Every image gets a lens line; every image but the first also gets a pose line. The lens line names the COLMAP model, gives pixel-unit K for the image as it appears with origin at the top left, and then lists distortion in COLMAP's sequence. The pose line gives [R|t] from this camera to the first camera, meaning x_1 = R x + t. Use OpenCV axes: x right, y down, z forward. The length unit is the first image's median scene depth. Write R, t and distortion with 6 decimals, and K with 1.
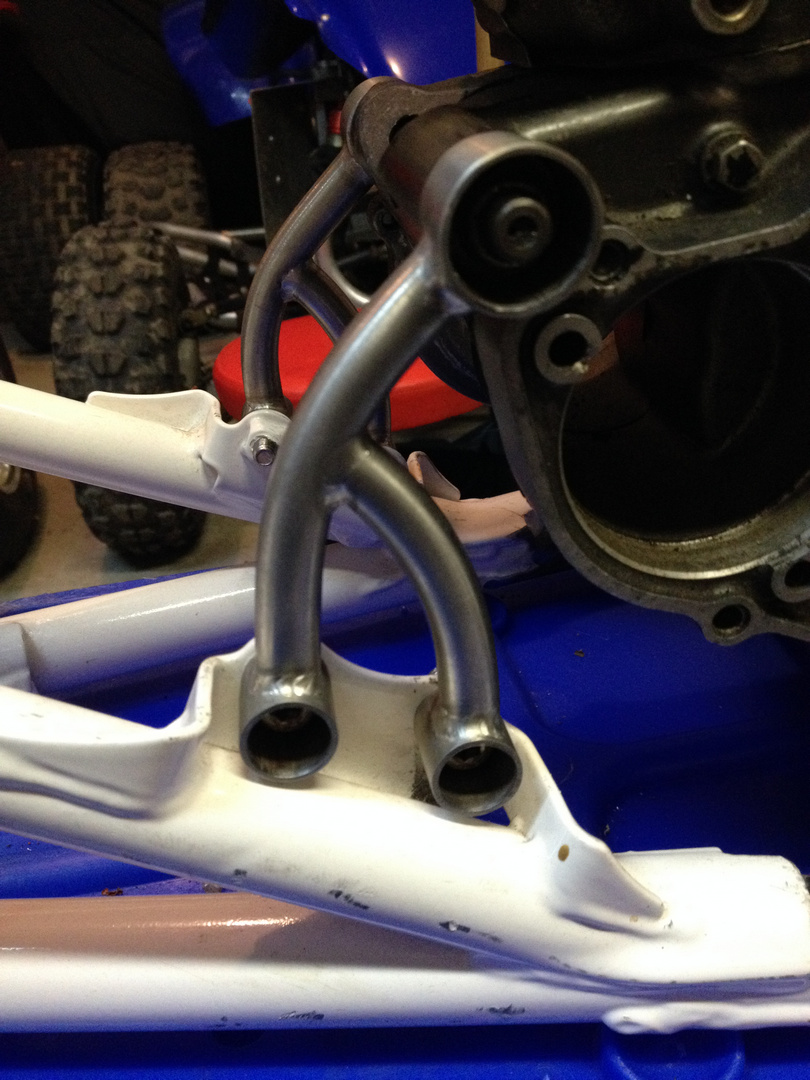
lens RADIAL K [[1034.1, 0, 405.0], [0, 1034.1, 540.0], [0, 0, 1]] dist [0.011701, -0.077416]
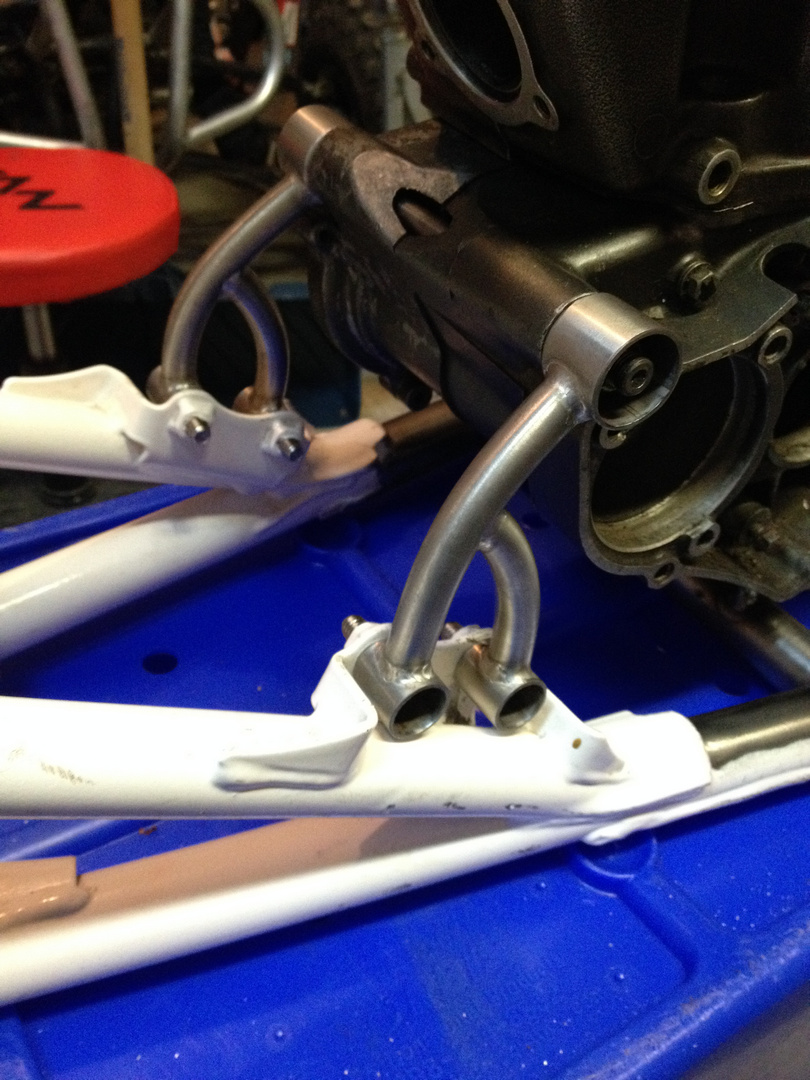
lens RADIAL K [[1034.1, 0, 405.0], [0, 1034.1, 540.0], [0, 0, 1]] dist [0.011701, -0.077416]
pose [[0.914775, -0.125614, 0.383938, -0.592696], [0.051177, 0.978804, 0.198303, -0.283802], [-0.400709, -0.161754, 0.901814, -0.186849]]
